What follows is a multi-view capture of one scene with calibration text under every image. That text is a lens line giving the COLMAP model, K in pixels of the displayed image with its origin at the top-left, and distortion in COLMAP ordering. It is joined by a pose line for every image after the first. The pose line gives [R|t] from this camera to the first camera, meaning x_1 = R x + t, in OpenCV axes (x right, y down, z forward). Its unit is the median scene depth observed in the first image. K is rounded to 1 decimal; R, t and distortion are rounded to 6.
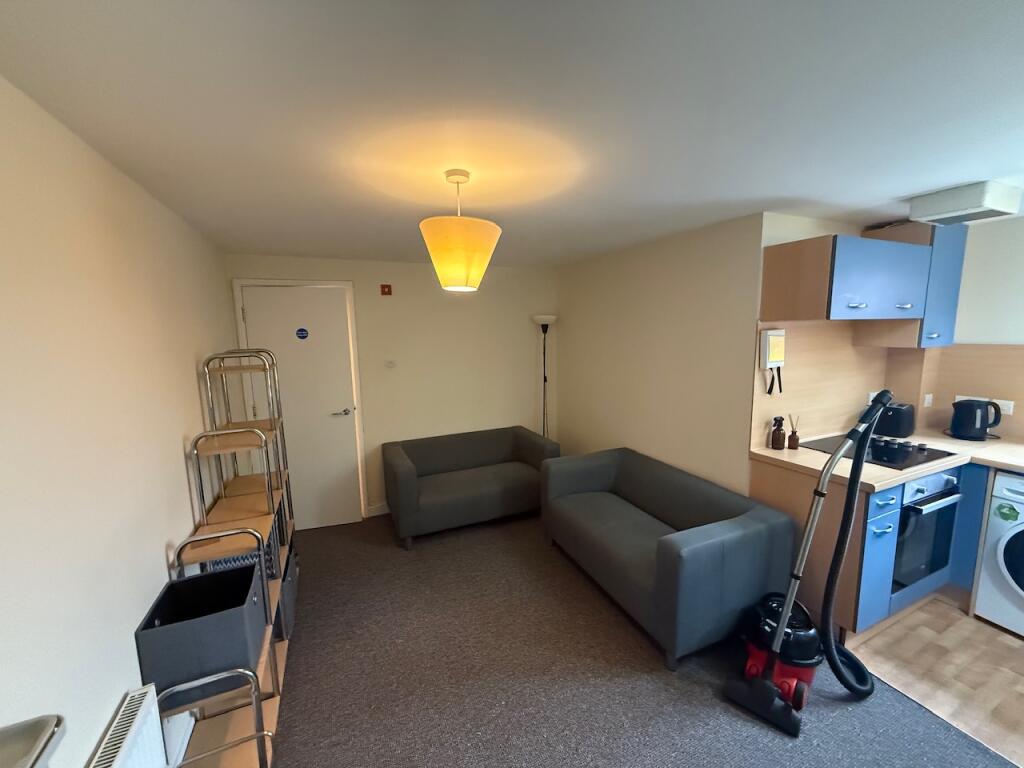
lens RADIAL K [[407.8, 0, 506.3], [0, 407.8, 386.4], [0, 0, 1]] dist [-0.001176, 0.000137]
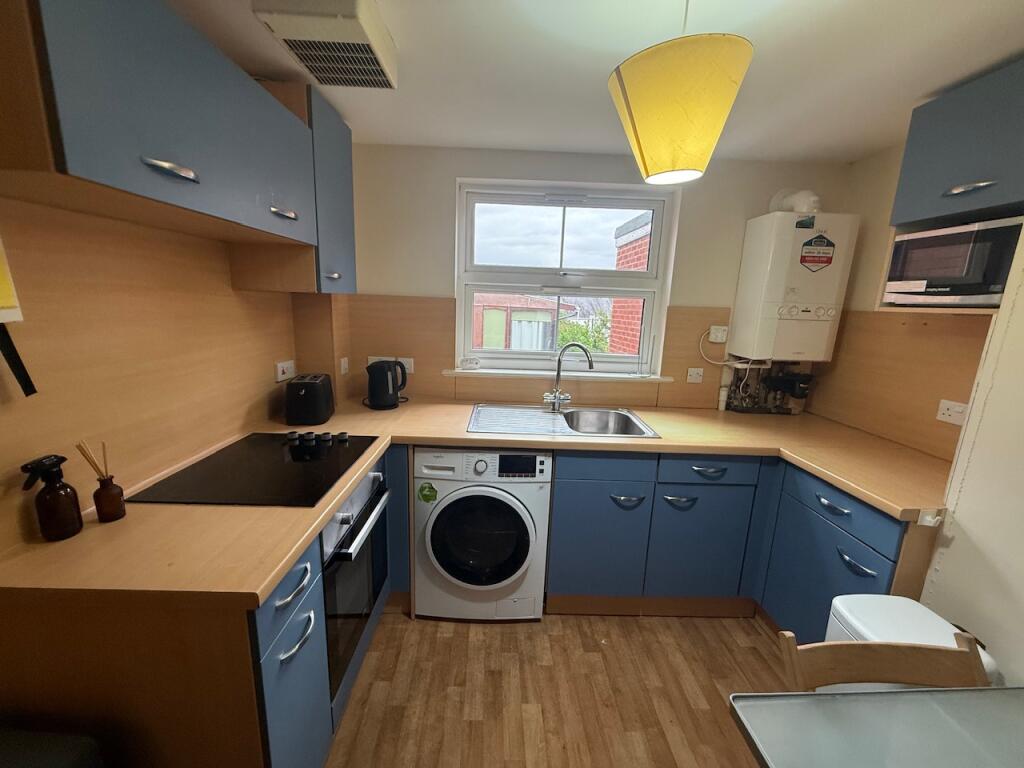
lens RADIAL K [[407.8, 0, 510.6], [0, 407.8, 385.5], [0, 0, 1]] dist [-0.001176, 0.000137]
pose [[0.392105, -0.152238, 0.907236, 0.511726], [0.078929, 0.988142, 0.131702, -0.007258], [-0.916528, 0.019967, 0.399471, 0.453566]]
